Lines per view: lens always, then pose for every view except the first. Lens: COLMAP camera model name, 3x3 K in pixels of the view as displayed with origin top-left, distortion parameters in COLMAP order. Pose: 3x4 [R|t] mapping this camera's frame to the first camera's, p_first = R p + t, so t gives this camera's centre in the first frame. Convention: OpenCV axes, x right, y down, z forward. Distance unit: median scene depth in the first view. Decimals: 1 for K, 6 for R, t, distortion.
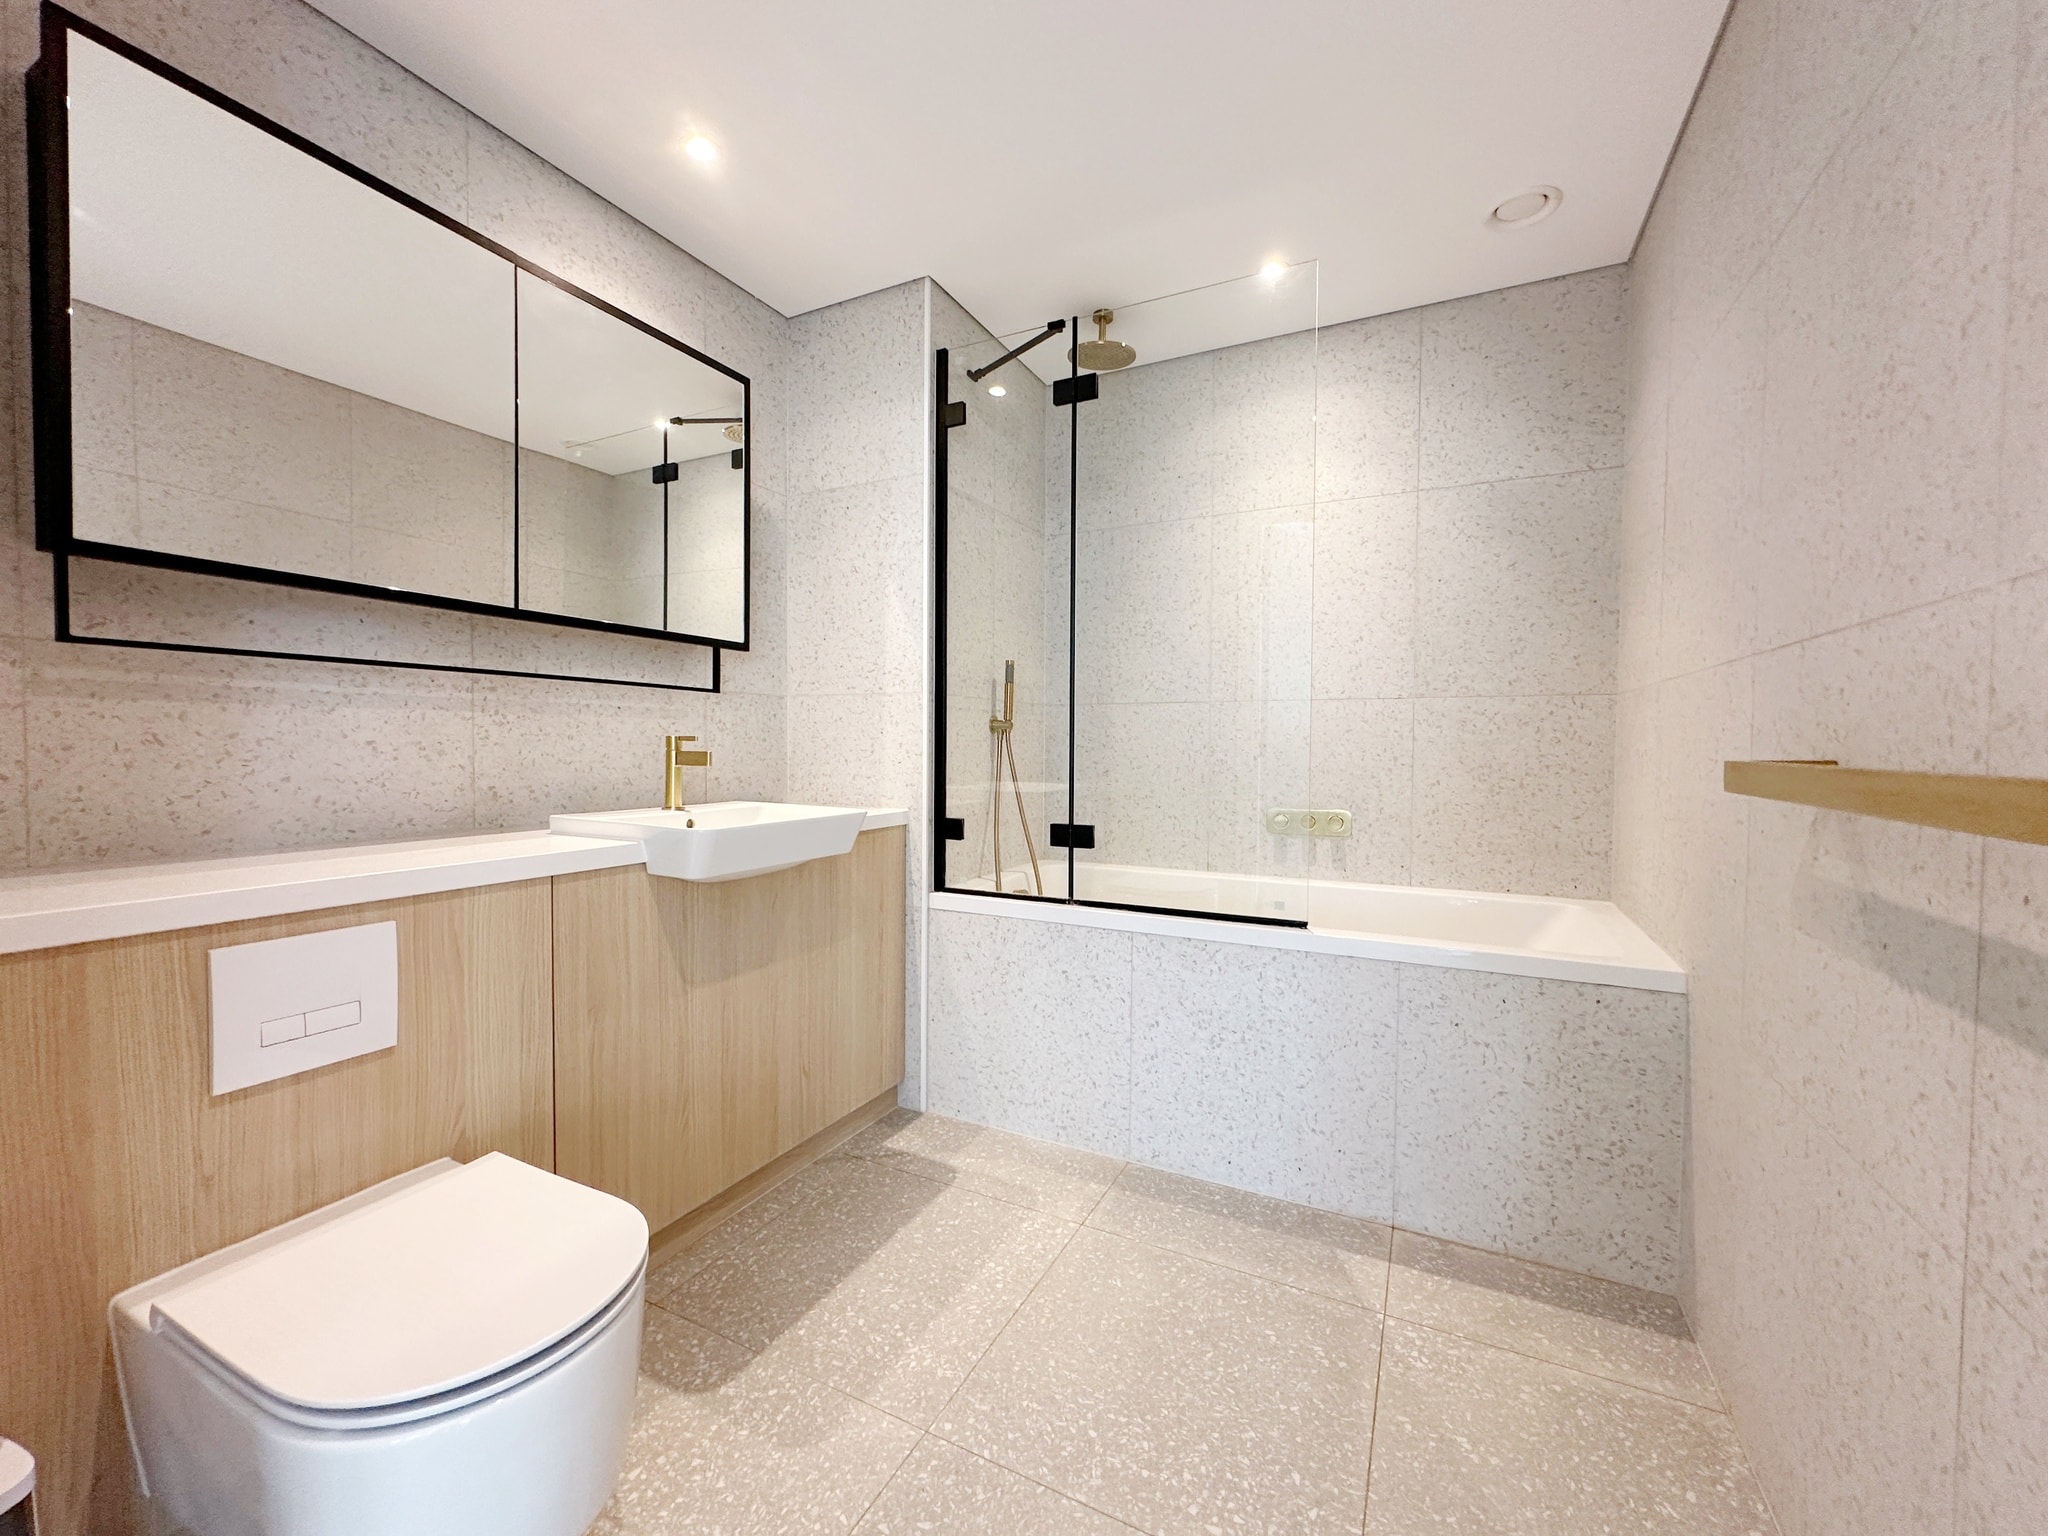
lens RADIAL K [[813.1, 0, 1029.1], [0, 813.1, 750.6], [0, 0, 1]] dist [-0.003171, 0.001045]
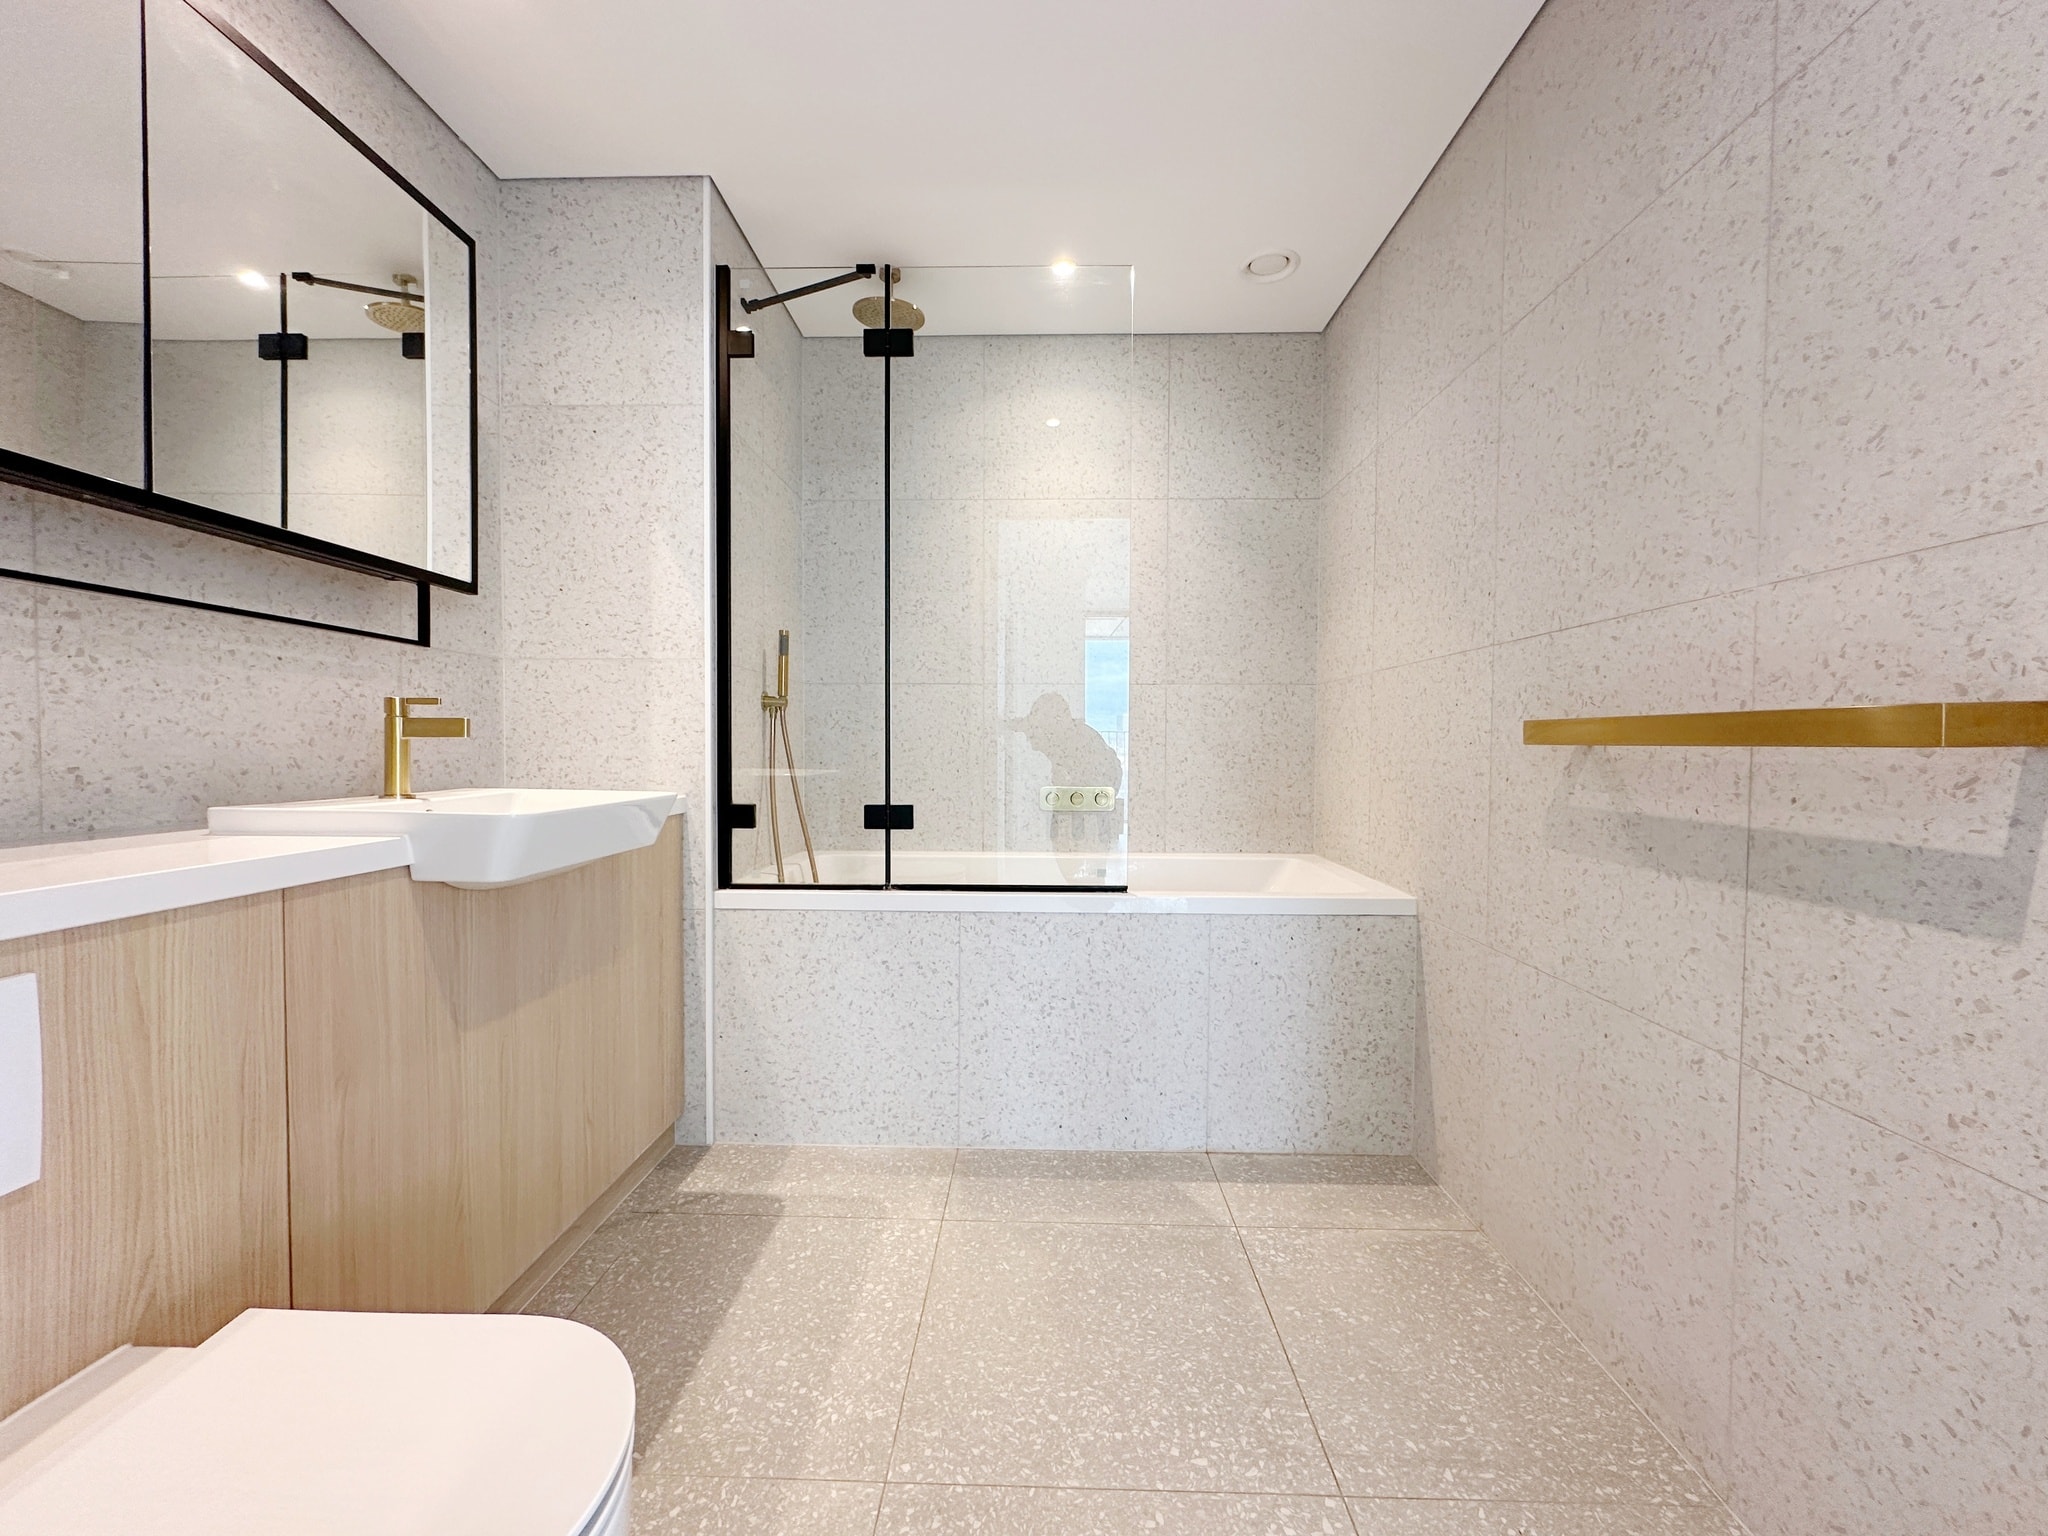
lens RADIAL K [[813.1, 0, 1022.5], [0, 813.1, 752.5], [0, 0, 1]] dist [-0.003171, 0.001045]
pose [[0.904880, -0.006472, 0.425618, -0.259512], [0.004991, 0.999977, 0.004596, 0.033354], [-0.425638, -0.002034, 0.904891, 0.103976]]
